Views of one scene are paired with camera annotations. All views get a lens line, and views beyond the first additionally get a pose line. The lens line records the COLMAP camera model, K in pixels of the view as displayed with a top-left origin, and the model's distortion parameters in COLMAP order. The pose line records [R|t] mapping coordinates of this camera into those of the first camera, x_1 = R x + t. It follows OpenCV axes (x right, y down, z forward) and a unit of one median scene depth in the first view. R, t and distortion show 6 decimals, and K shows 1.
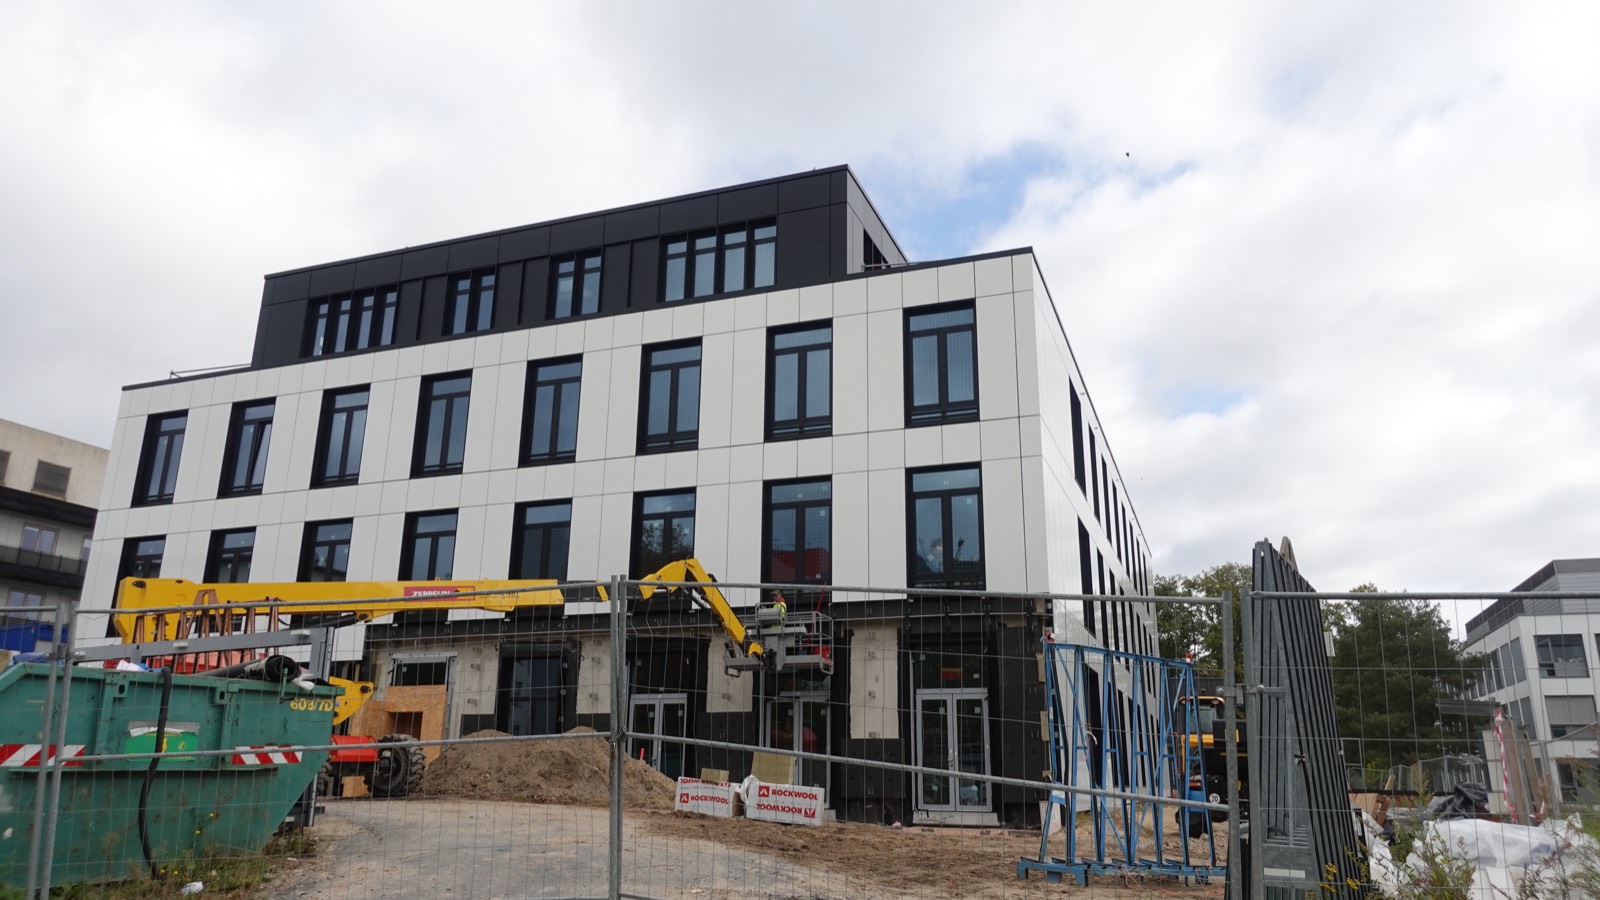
lens RADIAL K [[1096.3, 0, 825.0], [0, 1096.3, 488.7], [0, 0, 1]] dist [-0.002648, 0.003358]
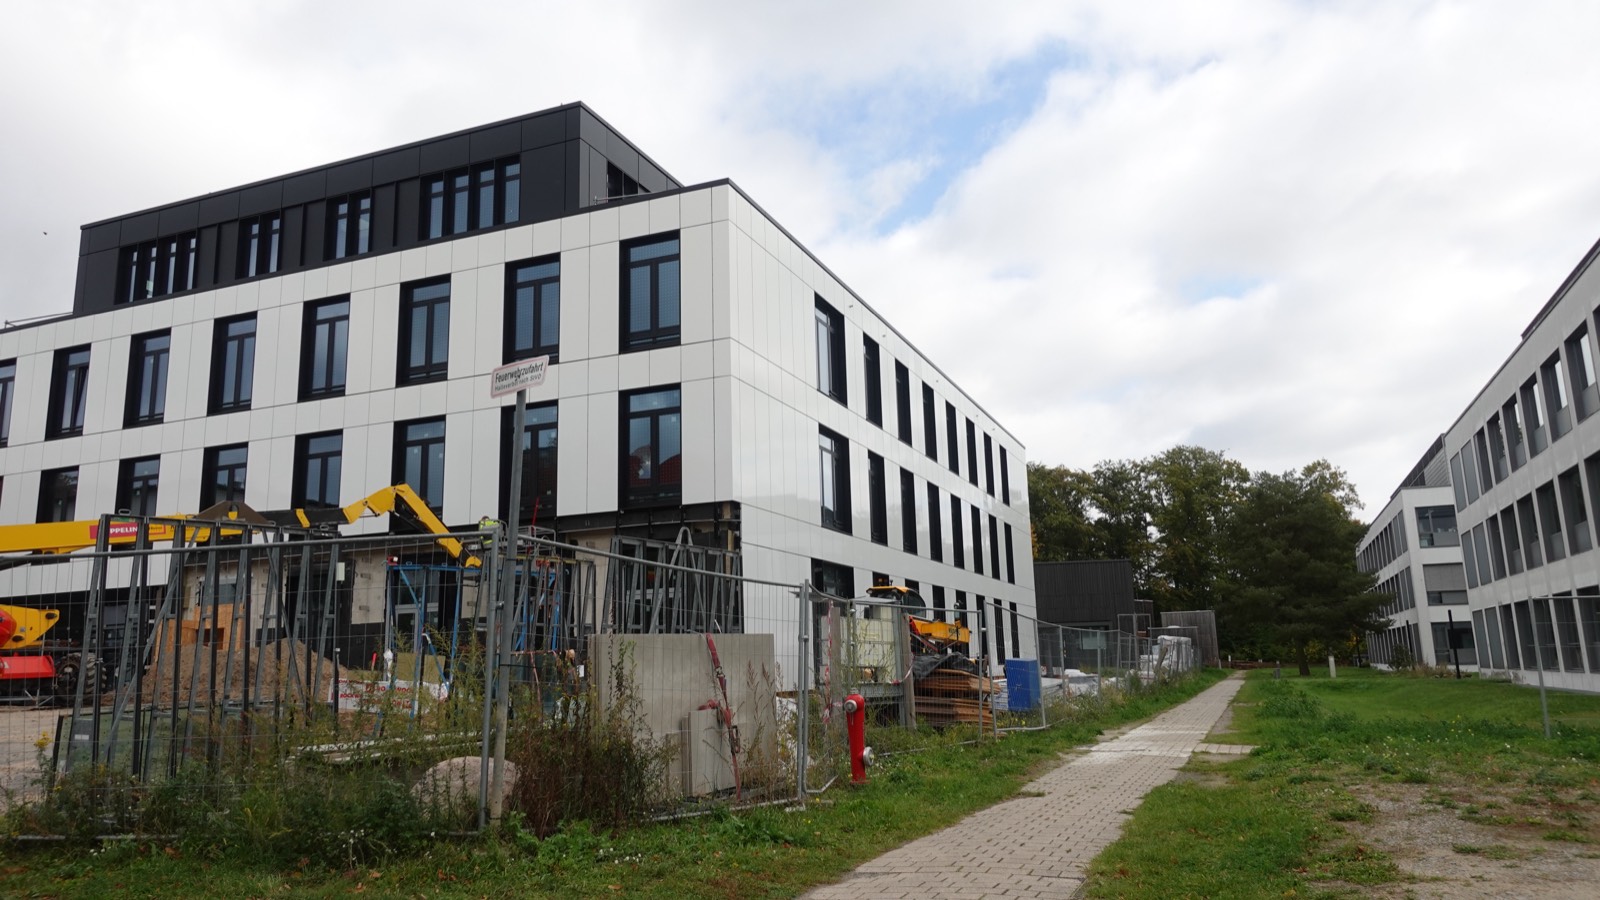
lens RADIAL K [[1096.3, 0, 814.2], [0, 1096.3, 478.6], [0, 0, 1]] dist [-0.002648, 0.003358]
pose [[0.998929, -0.044994, -0.010773, 0.204827], [0.045795, 0.994715, 0.091899, -0.017679], [0.006581, -0.092294, 0.995710, -0.071942]]
